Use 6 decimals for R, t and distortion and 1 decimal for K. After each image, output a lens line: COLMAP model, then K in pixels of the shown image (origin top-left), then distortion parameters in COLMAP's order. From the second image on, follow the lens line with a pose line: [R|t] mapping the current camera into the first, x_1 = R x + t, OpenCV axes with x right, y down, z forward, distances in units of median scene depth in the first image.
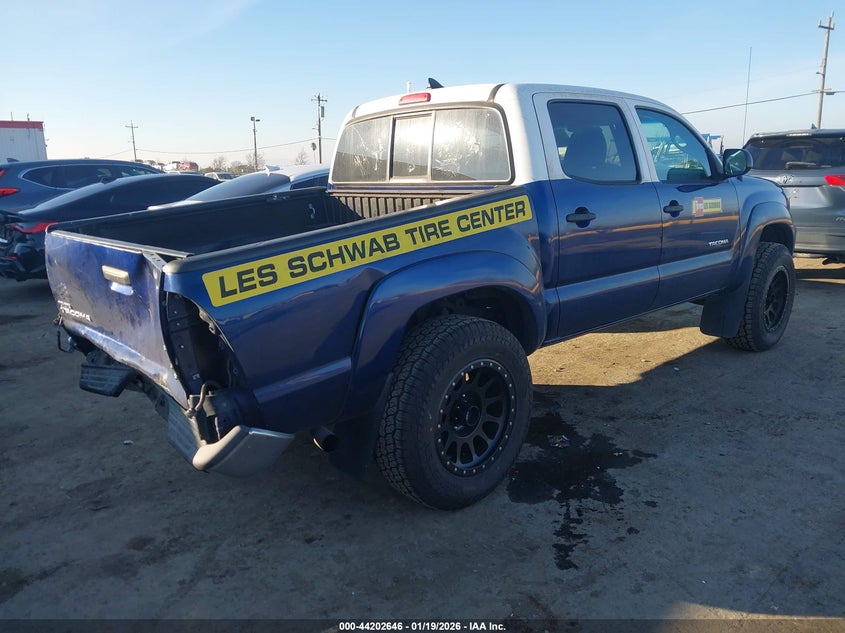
lens RADIAL K [[632.7, 0, 418.5], [0, 632.7, 312.5], [0, 0, 1]] dist [-0.011610, -0.003768]
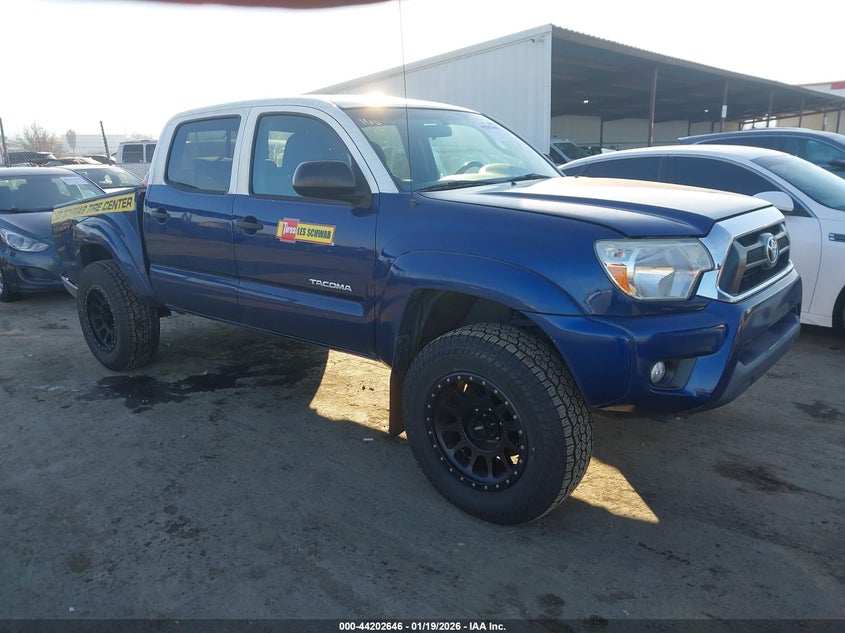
lens RADIAL K [[632.7, 0, 418.4], [0, 632.7, 321.4], [0, 0, 1]] dist [-0.011610, -0.003768]
pose [[0.175090, 0.275160, -0.945320, 1.506791], [-0.208519, 0.948735, 0.237532, -0.334617], [0.962218, 0.155528, 0.223490, 1.163483]]
